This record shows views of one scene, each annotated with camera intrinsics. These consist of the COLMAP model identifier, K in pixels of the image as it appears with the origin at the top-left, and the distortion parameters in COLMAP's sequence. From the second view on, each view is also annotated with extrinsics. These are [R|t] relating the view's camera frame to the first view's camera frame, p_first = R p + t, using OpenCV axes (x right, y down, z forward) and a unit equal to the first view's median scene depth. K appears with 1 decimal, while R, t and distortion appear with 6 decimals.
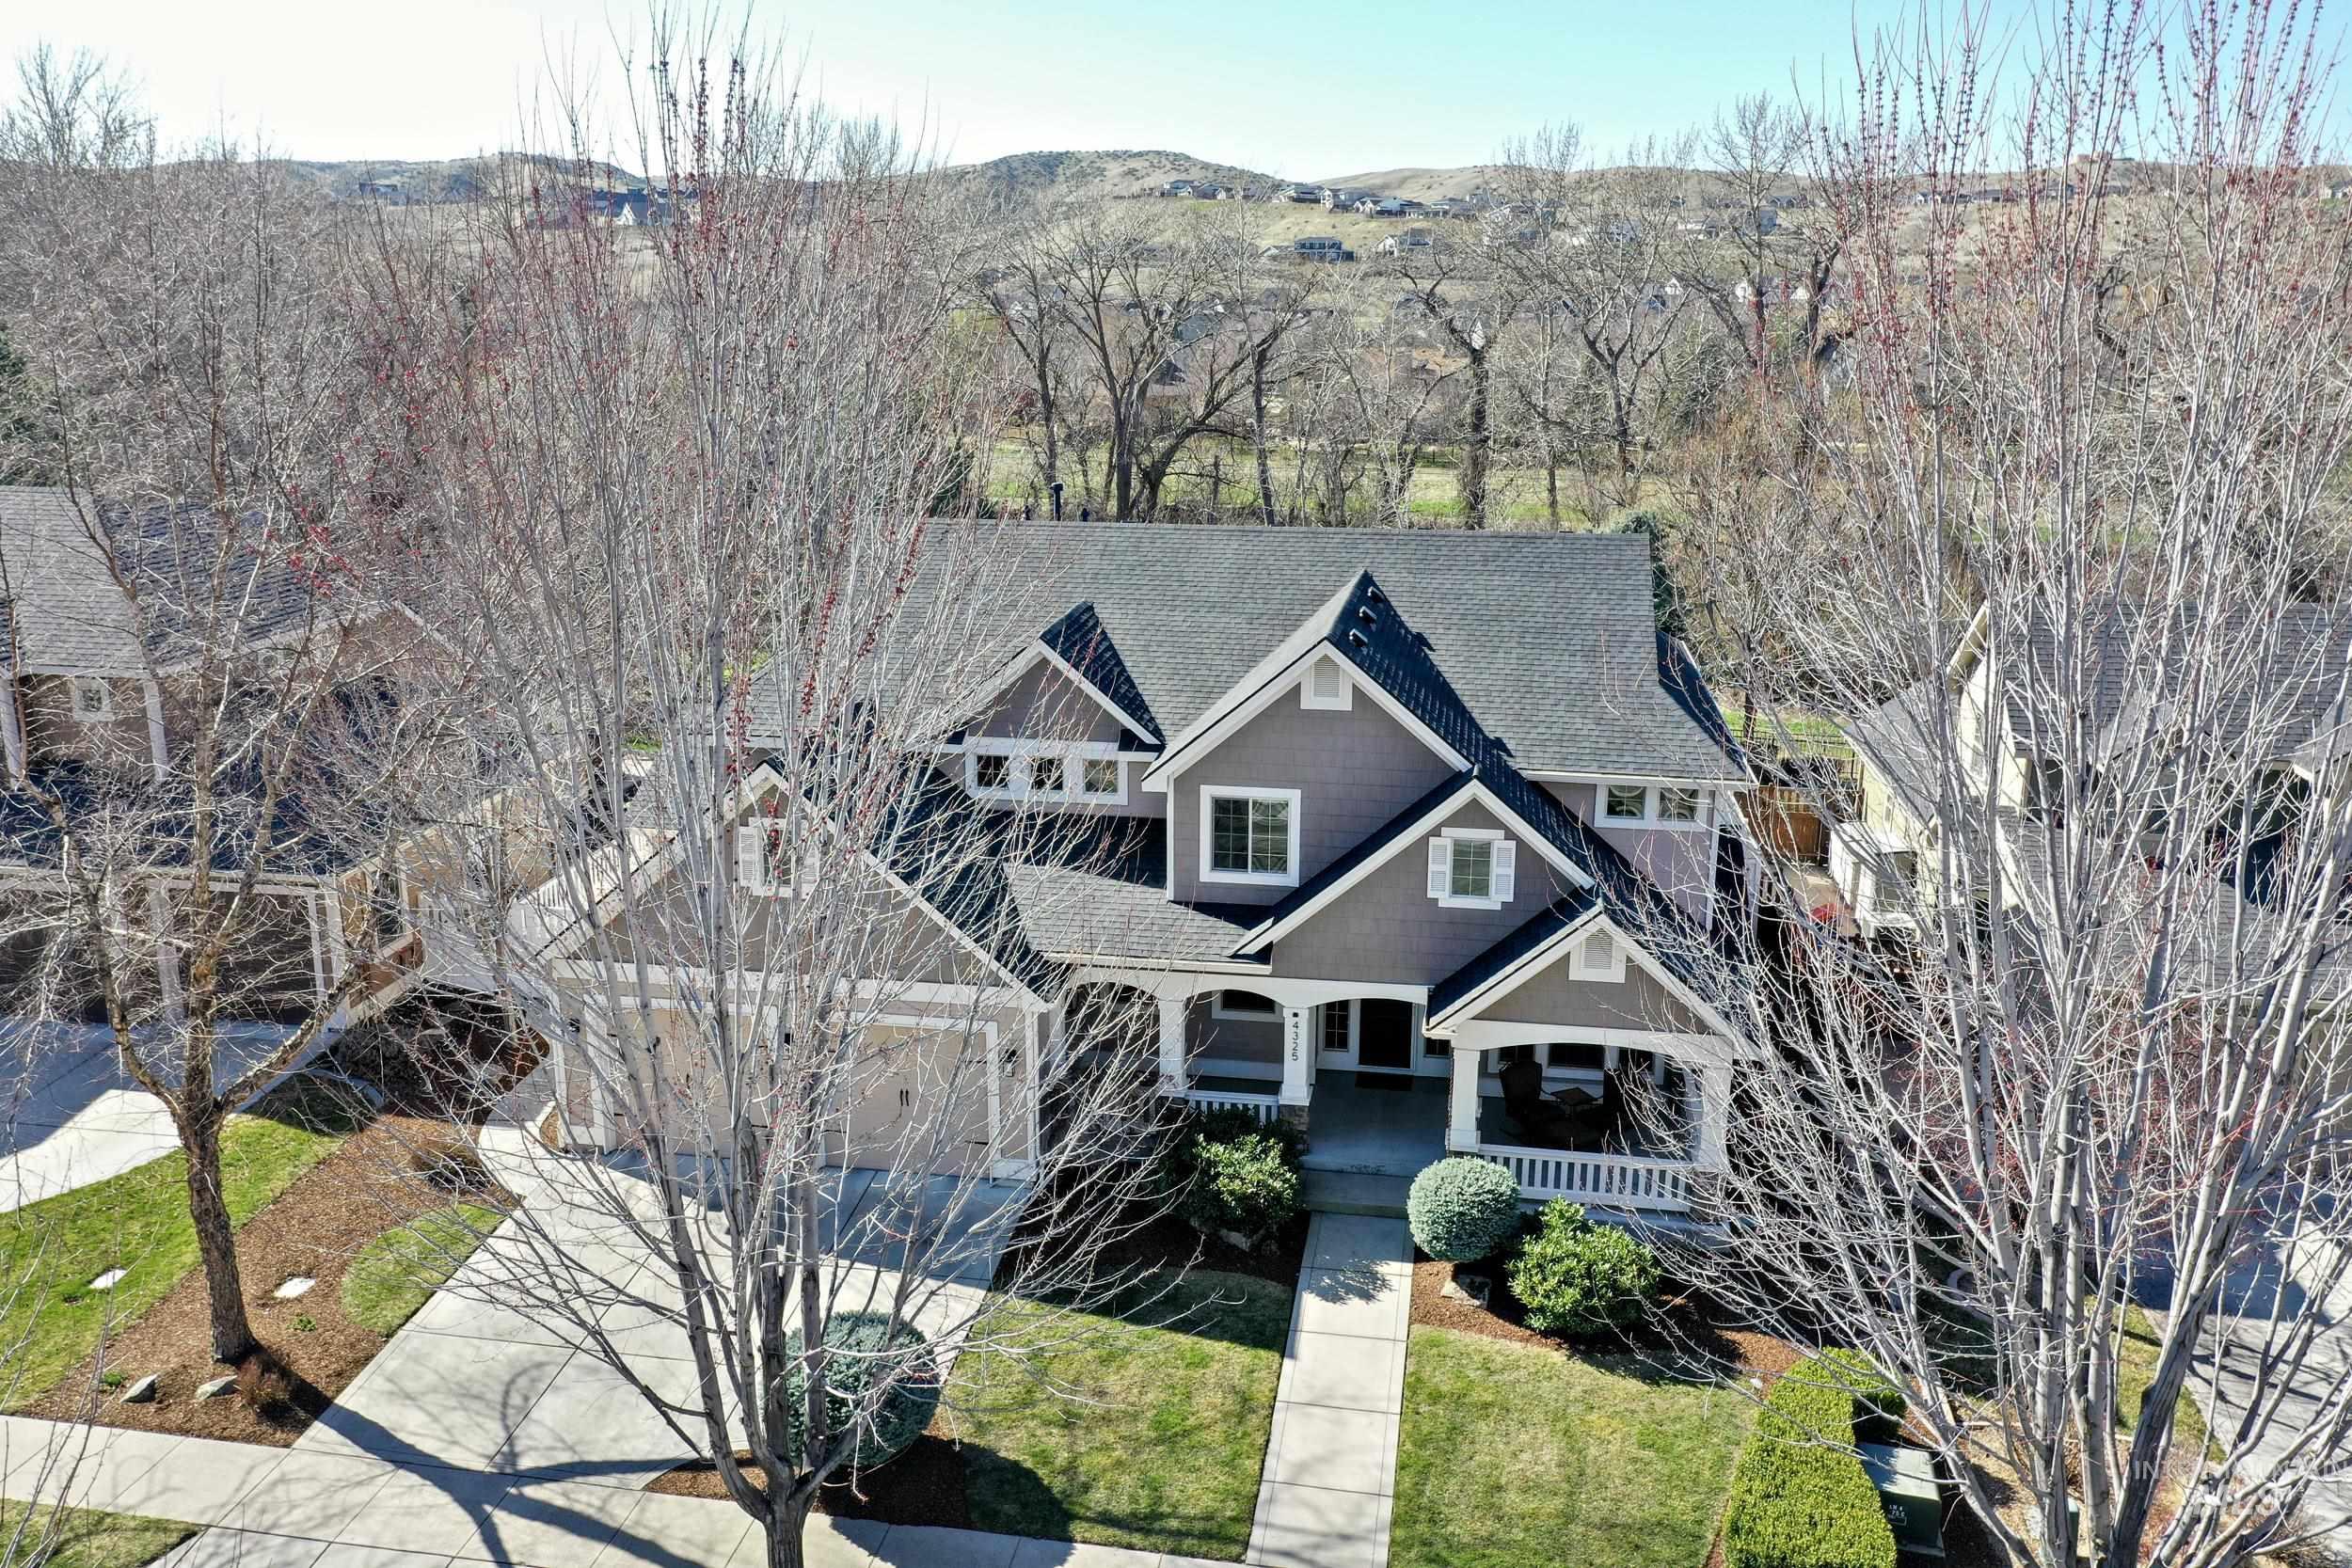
lens RADIAL K [[1847.0, 0, 1172.4], [0, 1847.0, 777.5], [0, 0, 1]] dist [0.004799, 0.014447]
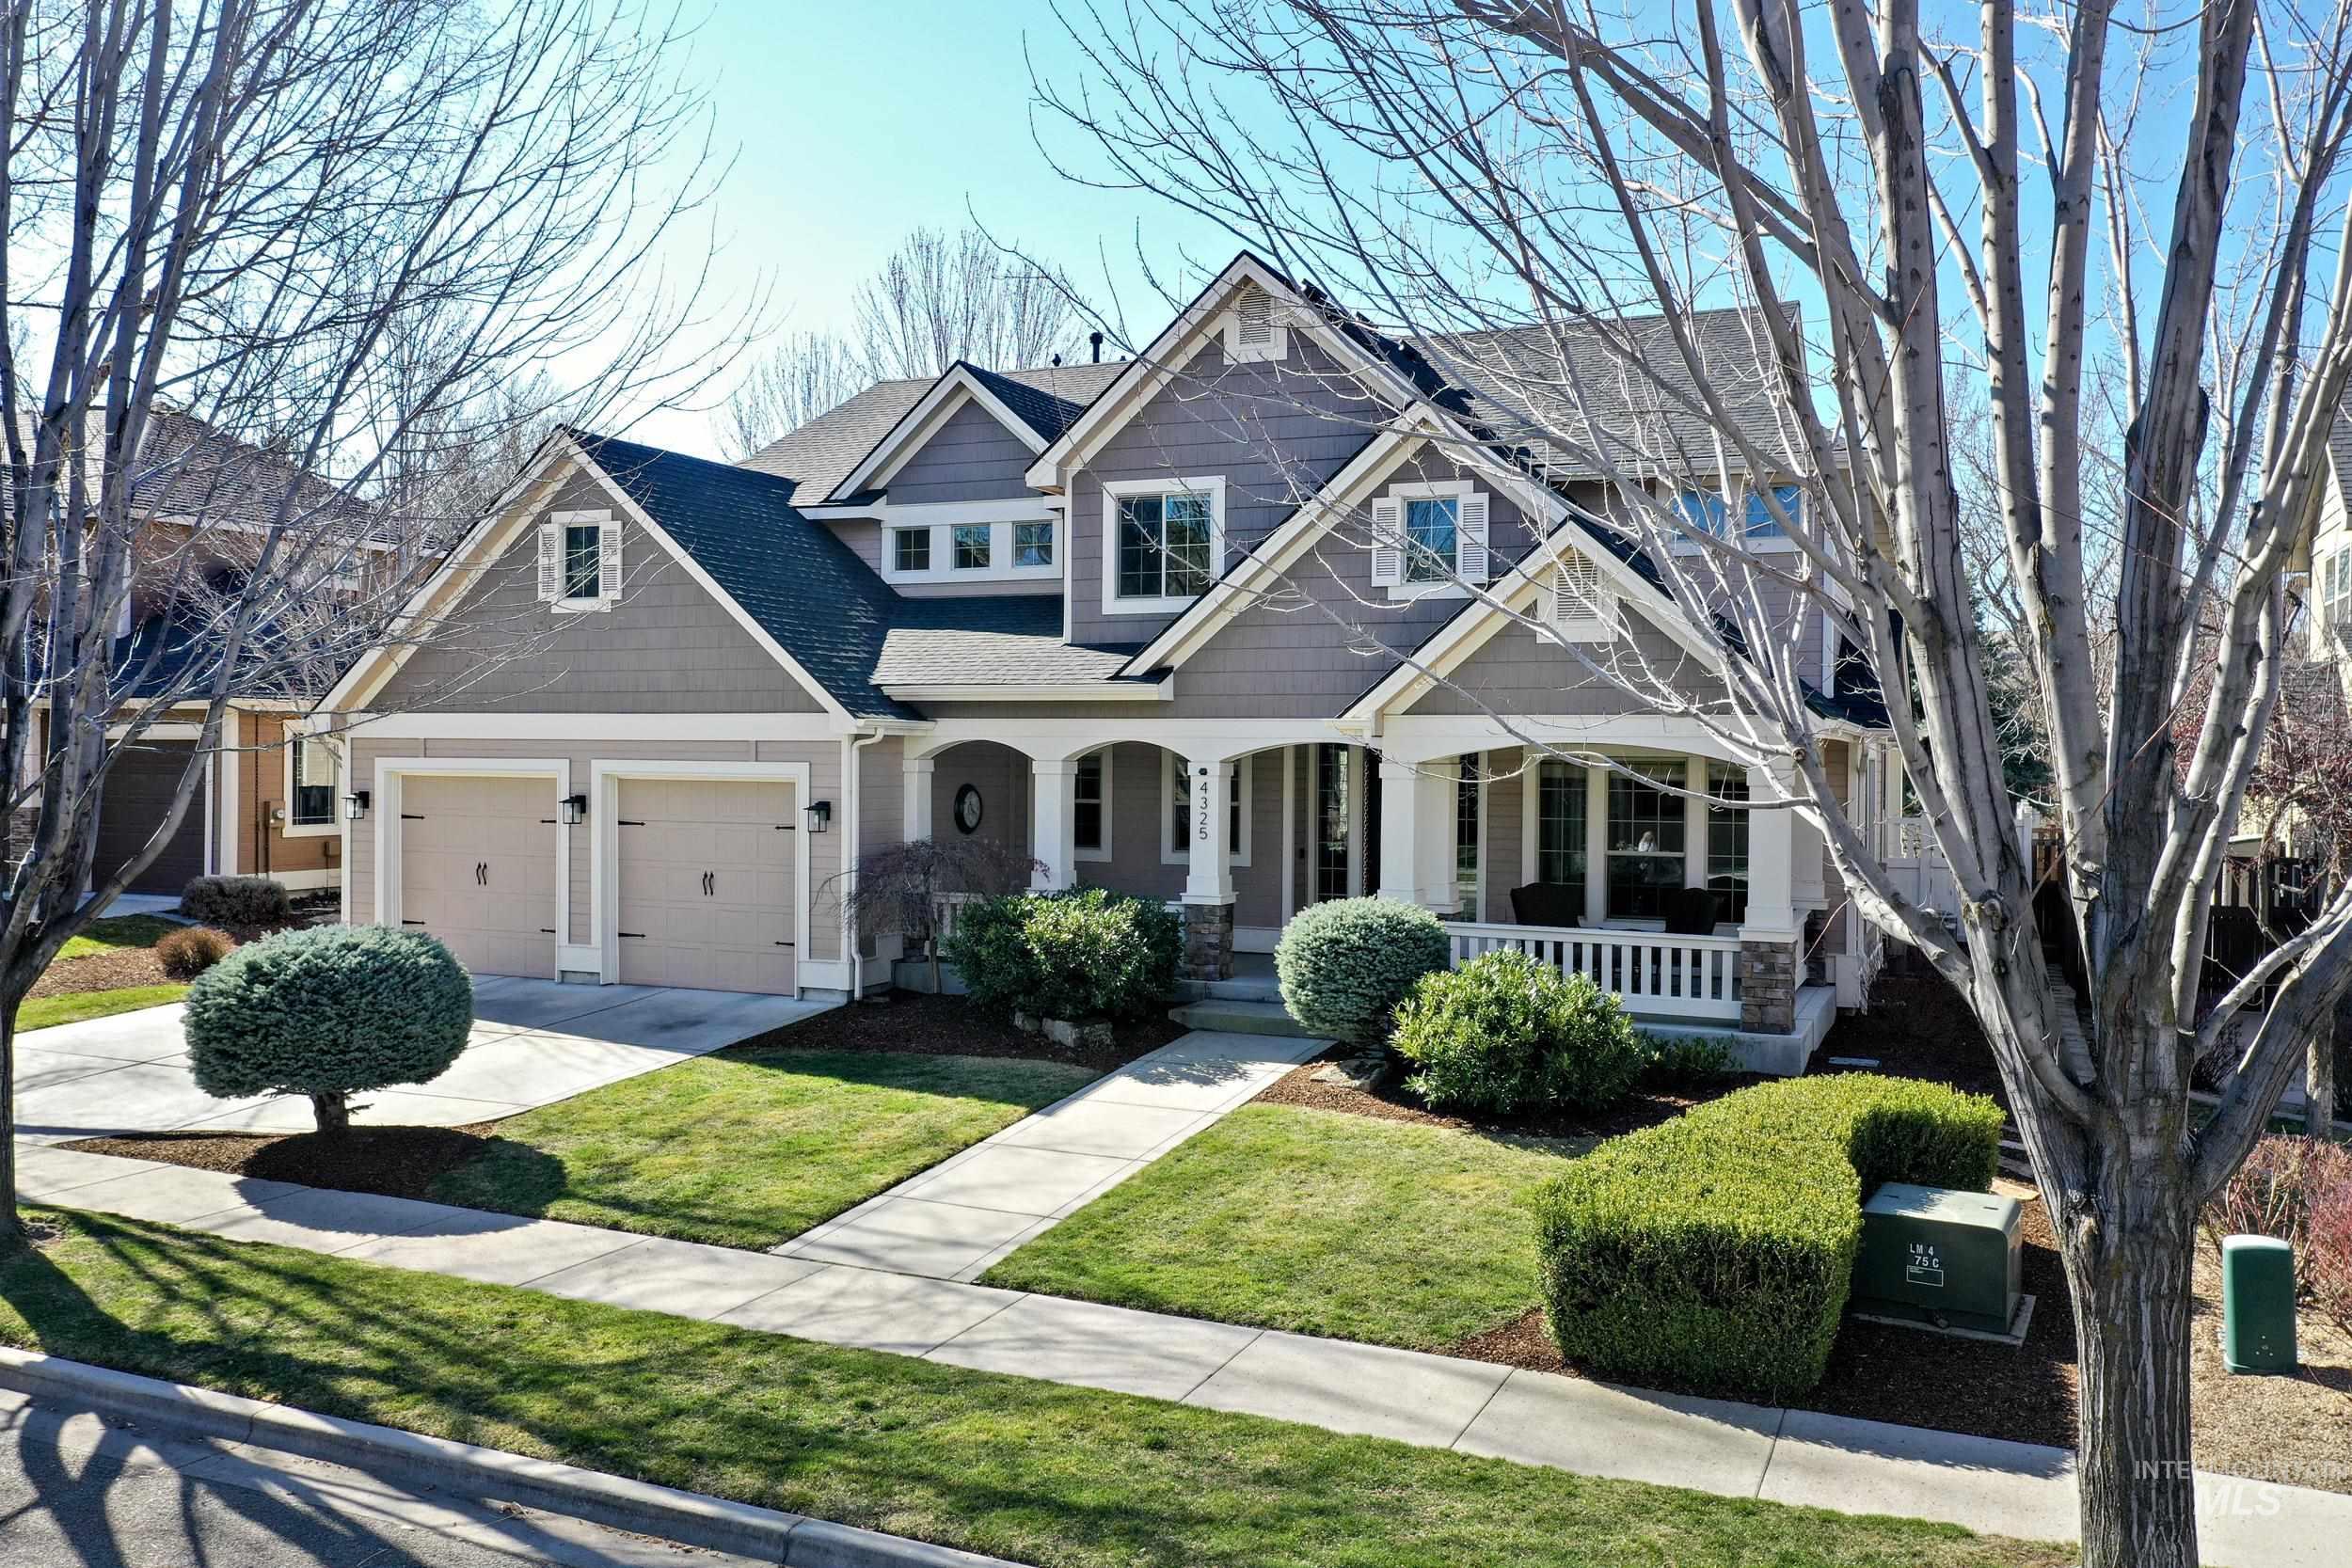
lens RADIAL K [[1840.2, 0, 1167.2], [0, 1840.2, 791.4], [0, 0, 1]] dist [0.012243, 0.017944]
pose [[0.968931, 0.010566, -0.247104, 0.232678], [-0.066933, 0.973009, -0.220847, 0.298208], [0.238100, 0.230525, 0.943486, 0.316065]]
